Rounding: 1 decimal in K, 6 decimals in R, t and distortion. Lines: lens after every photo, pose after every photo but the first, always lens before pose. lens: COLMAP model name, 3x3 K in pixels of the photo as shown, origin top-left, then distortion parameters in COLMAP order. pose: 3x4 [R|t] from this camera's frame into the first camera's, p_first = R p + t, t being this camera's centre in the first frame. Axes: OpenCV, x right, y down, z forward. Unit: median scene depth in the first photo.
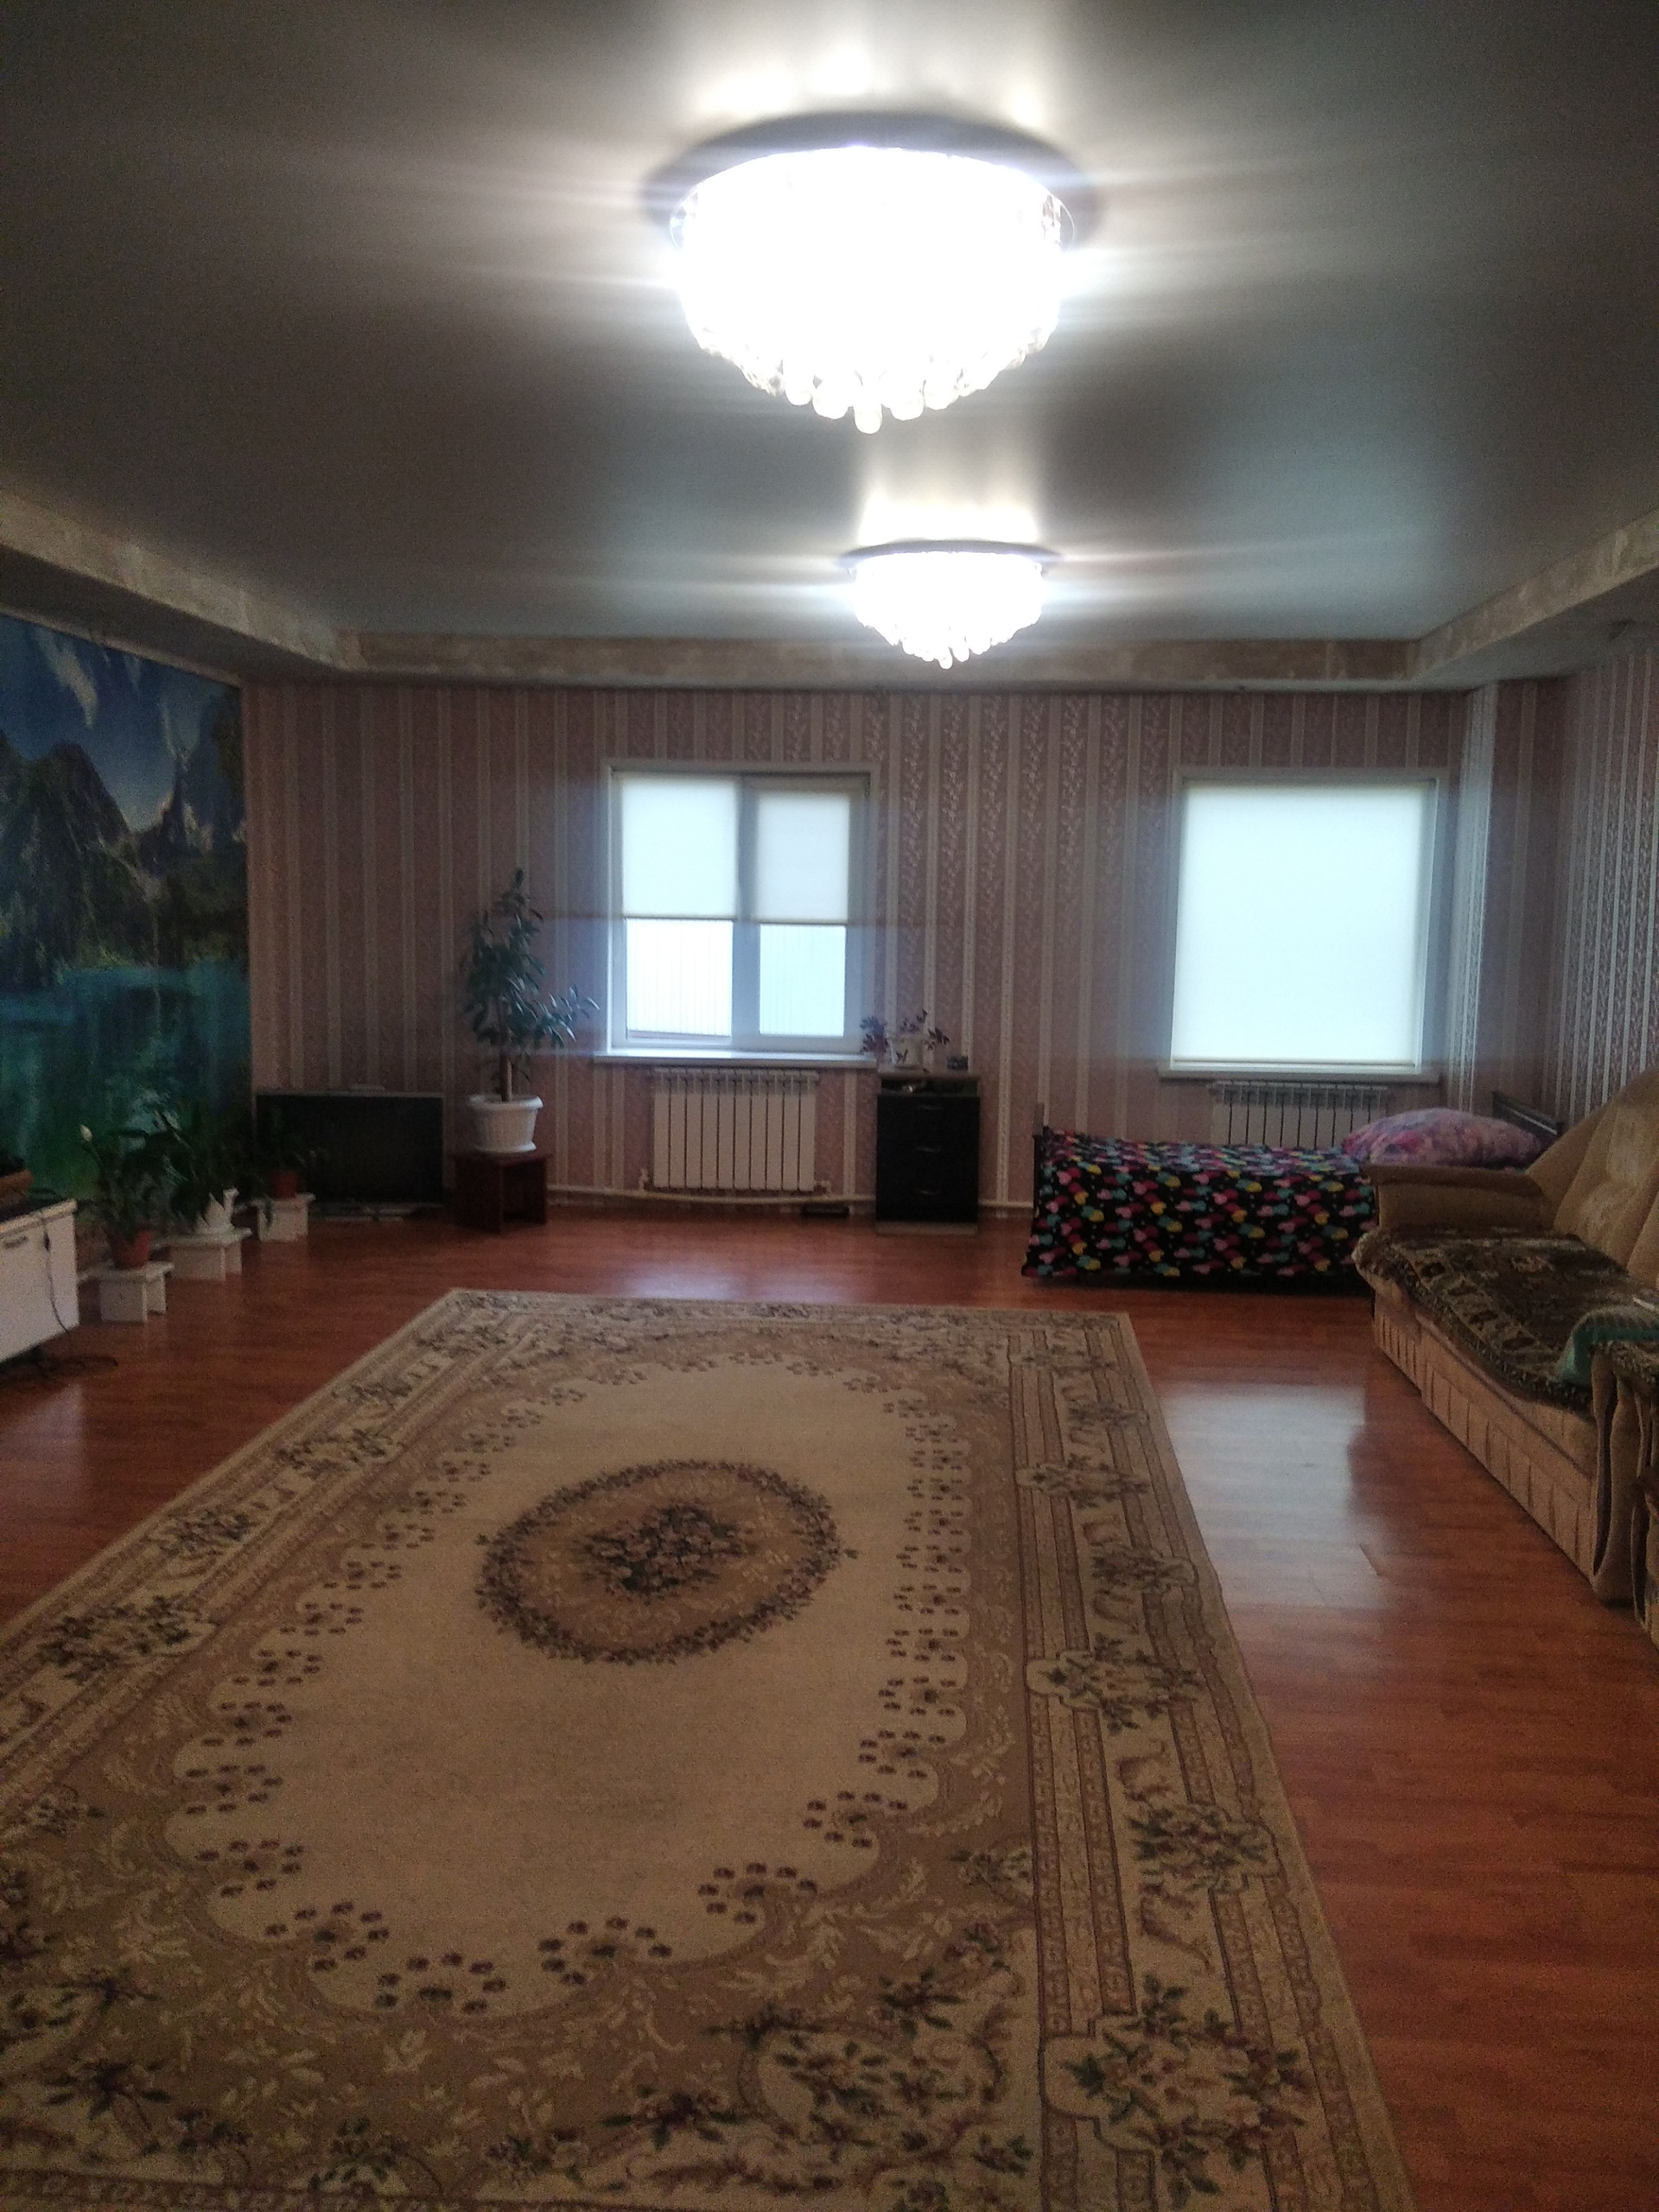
lens RADIAL K [[1759.9, 0, 829.5], [0, 1759.9, 1106.0], [0, 0, 1]] dist [0.103265, -0.196639]
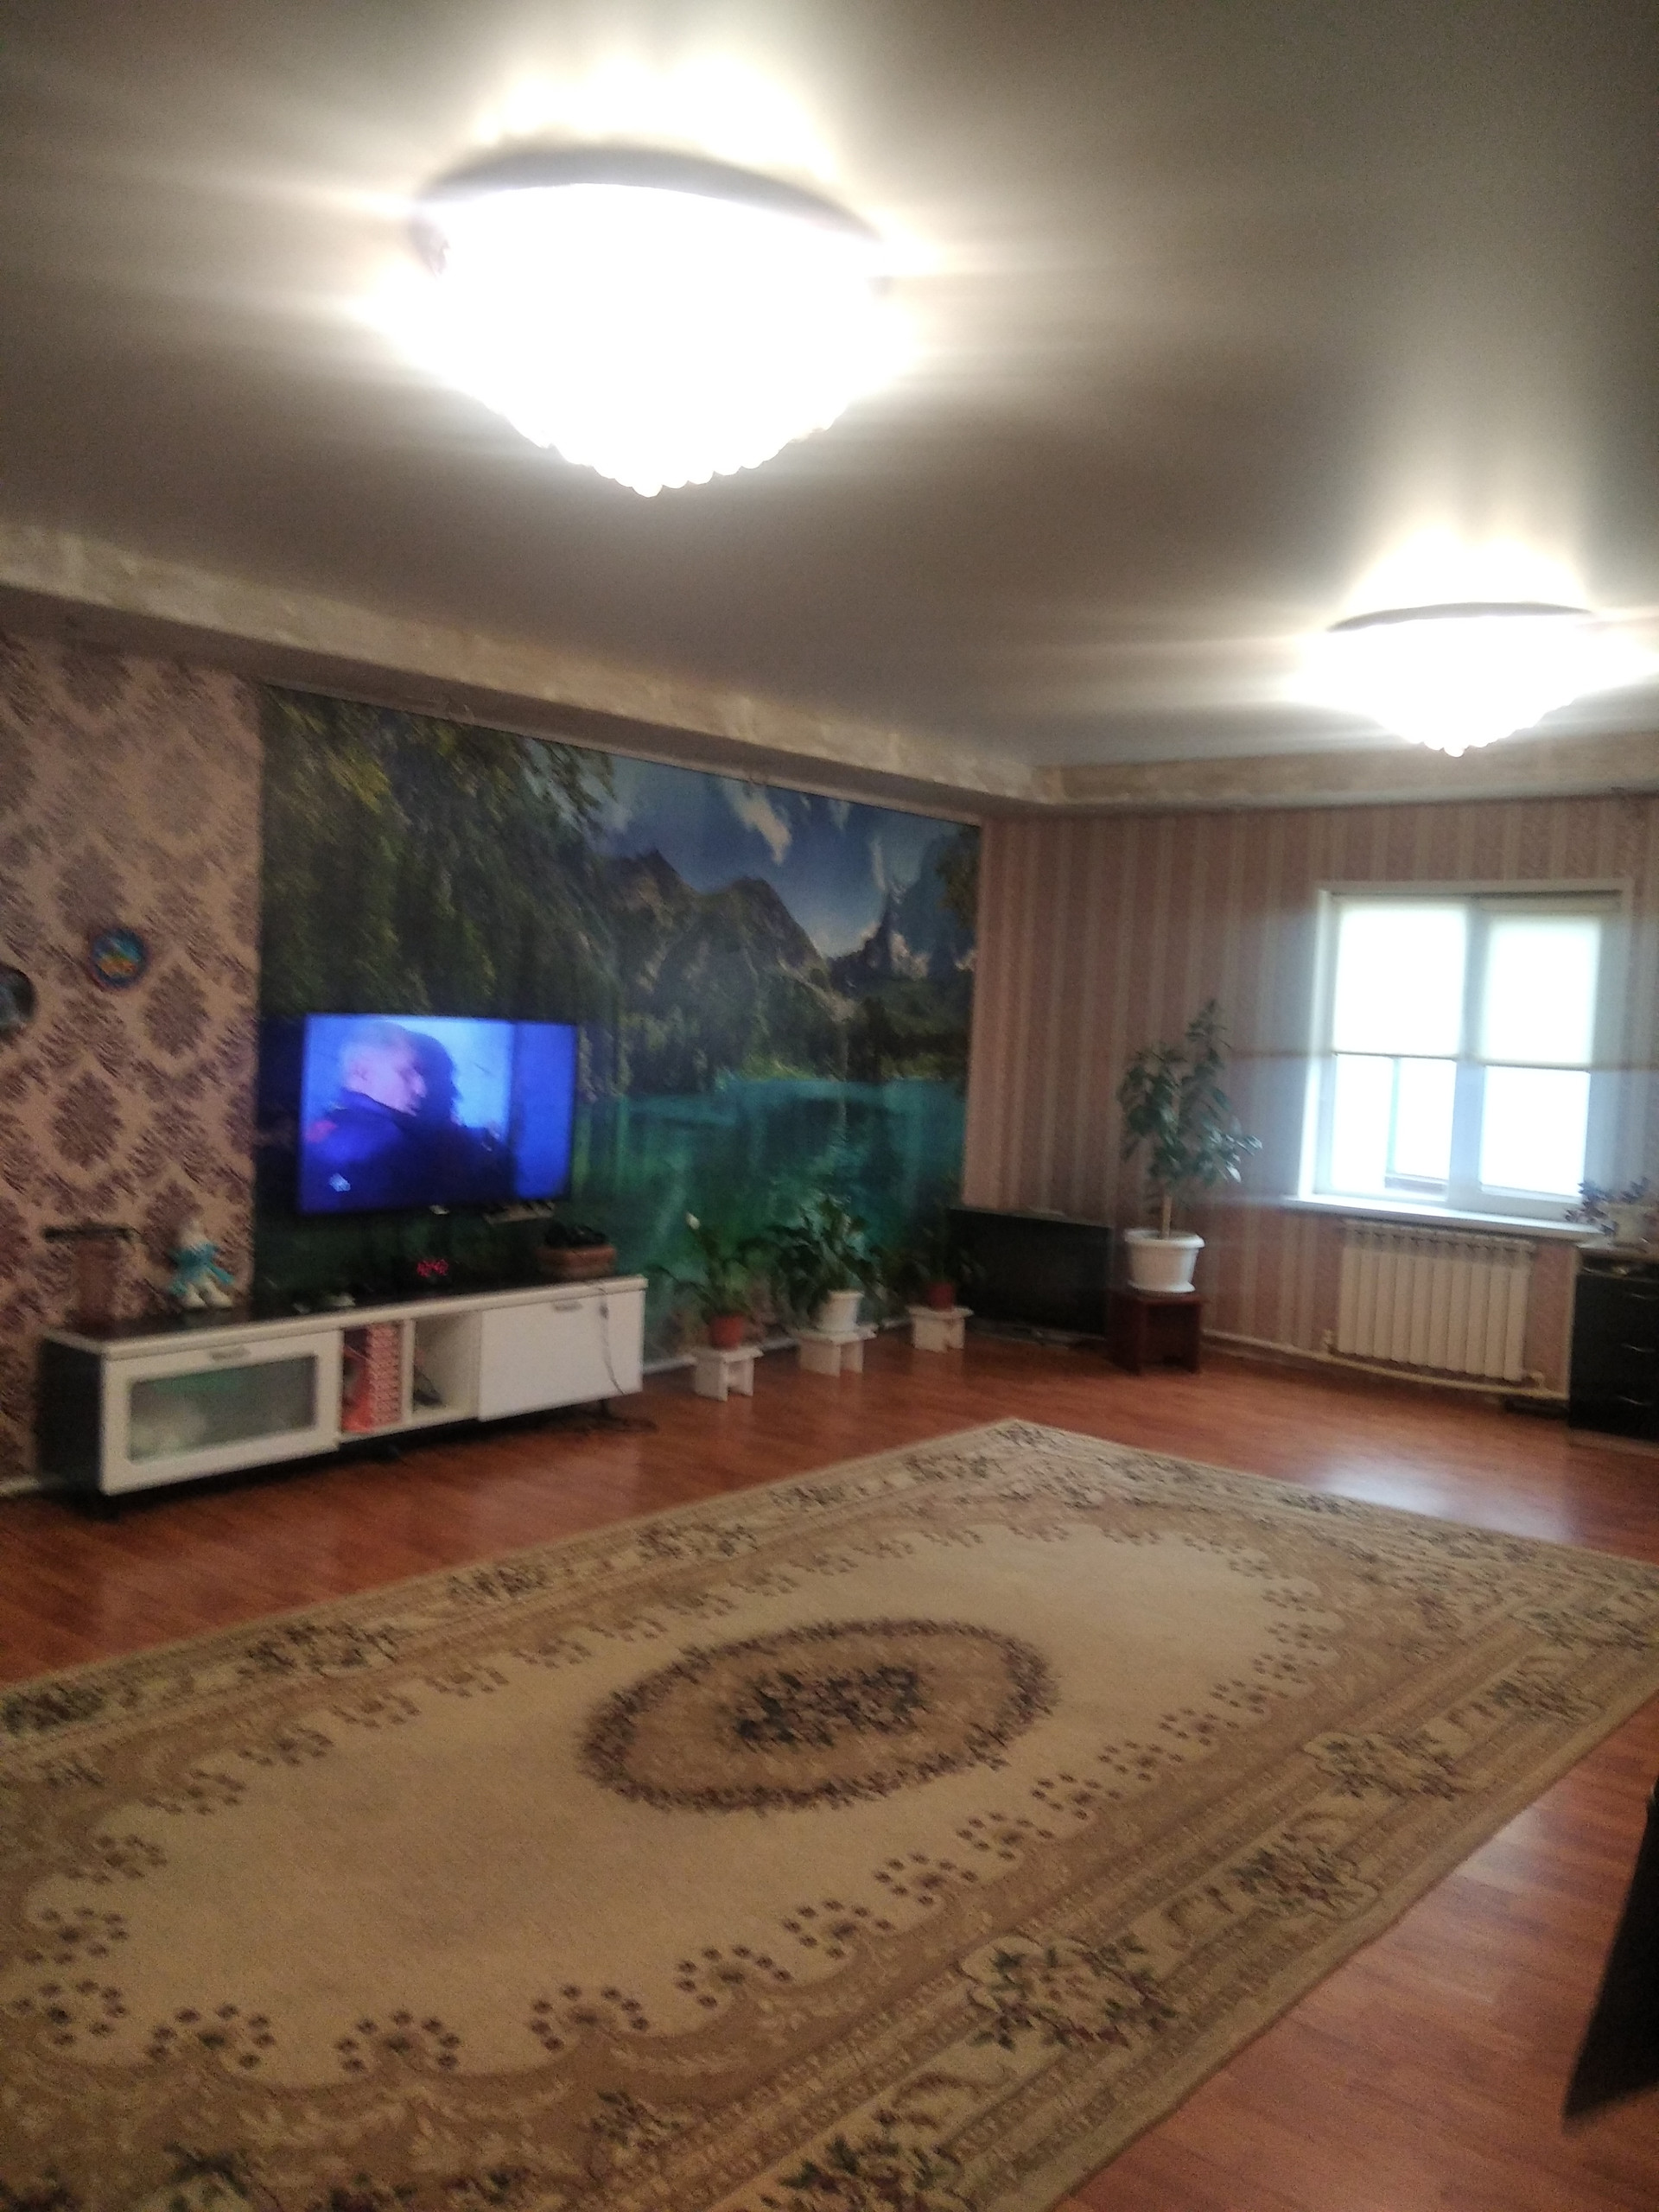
lens RADIAL K [[1766.3, 0, 829.5], [0, 1766.3, 1106.0], [0, 0, 1]] dist [0.074985, -0.124803]
pose [[0.816671, 0.054768, -0.574499, 0.310897], [-0.101141, 0.993662, -0.049047, -0.011978], [0.568172, 0.098161, 0.817034, 0.150468]]
